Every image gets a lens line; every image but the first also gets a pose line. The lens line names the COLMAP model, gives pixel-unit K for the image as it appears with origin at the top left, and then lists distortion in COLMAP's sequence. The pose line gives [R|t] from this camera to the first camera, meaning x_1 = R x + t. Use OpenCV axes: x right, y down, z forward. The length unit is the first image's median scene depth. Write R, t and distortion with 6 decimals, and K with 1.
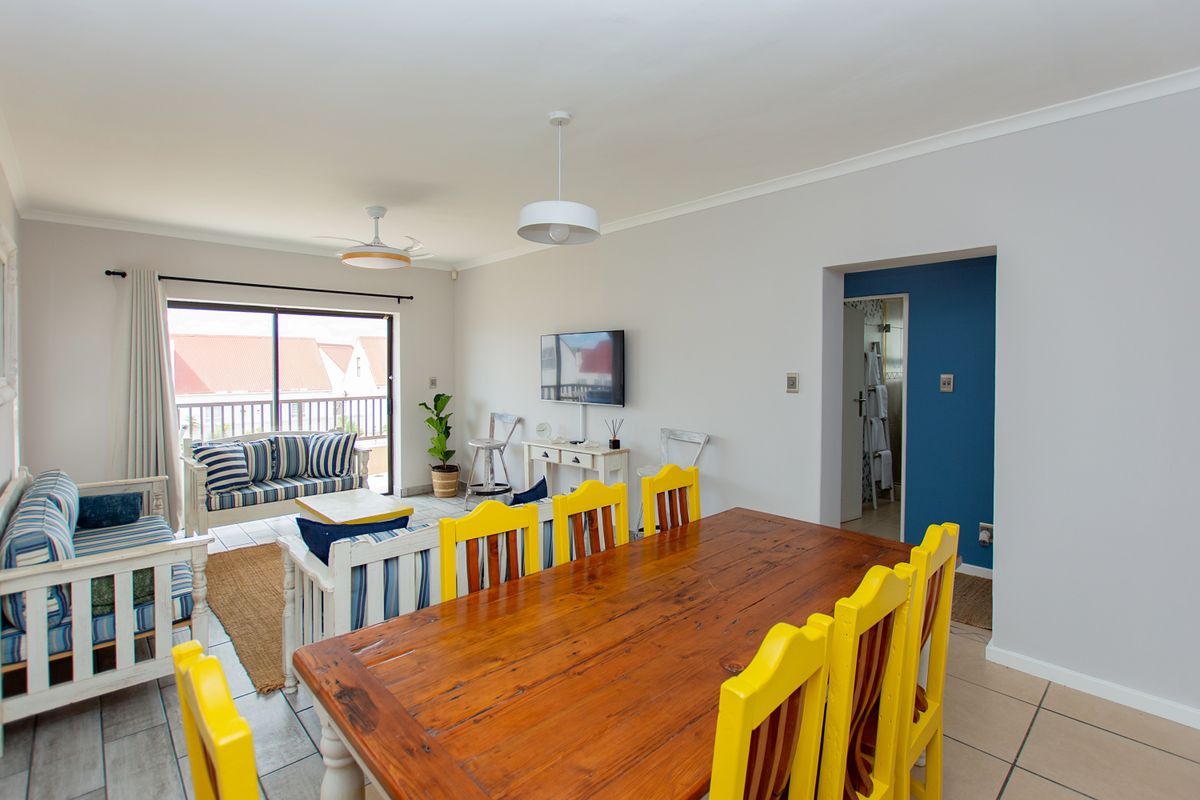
lens RADIAL K [[531.8, 0, 603.7], [0, 531.8, 387.7], [0, 0, 1]] dist [-0.002114, -0.001320]
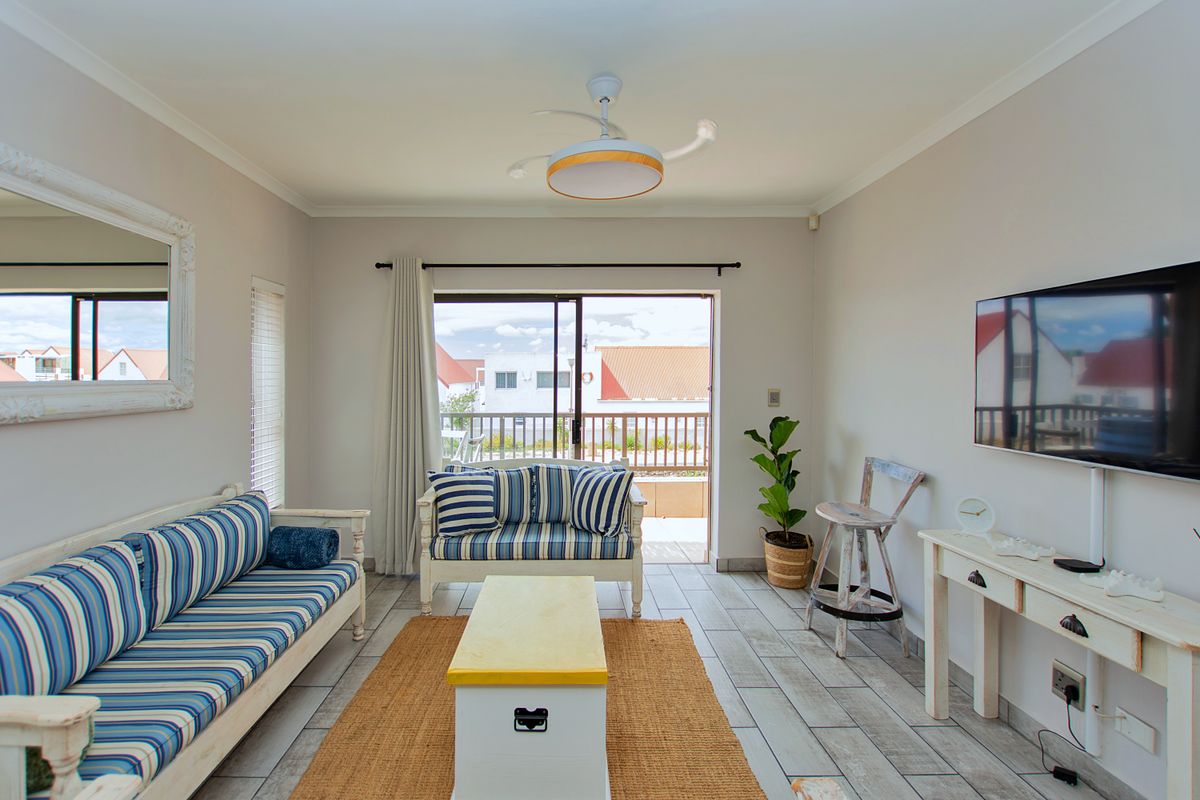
lens RADIAL K [[531.8, 0, 603.7], [0, 531.8, 387.7], [0, 0, 1]] dist [-0.002114, -0.001320]
pose [[0.715515, 0.015974, -0.698415, -0.028162], [-0.030187, 0.999512, -0.008065, -0.011583], [0.697945, 0.026854, 0.715648, 0.454054]]
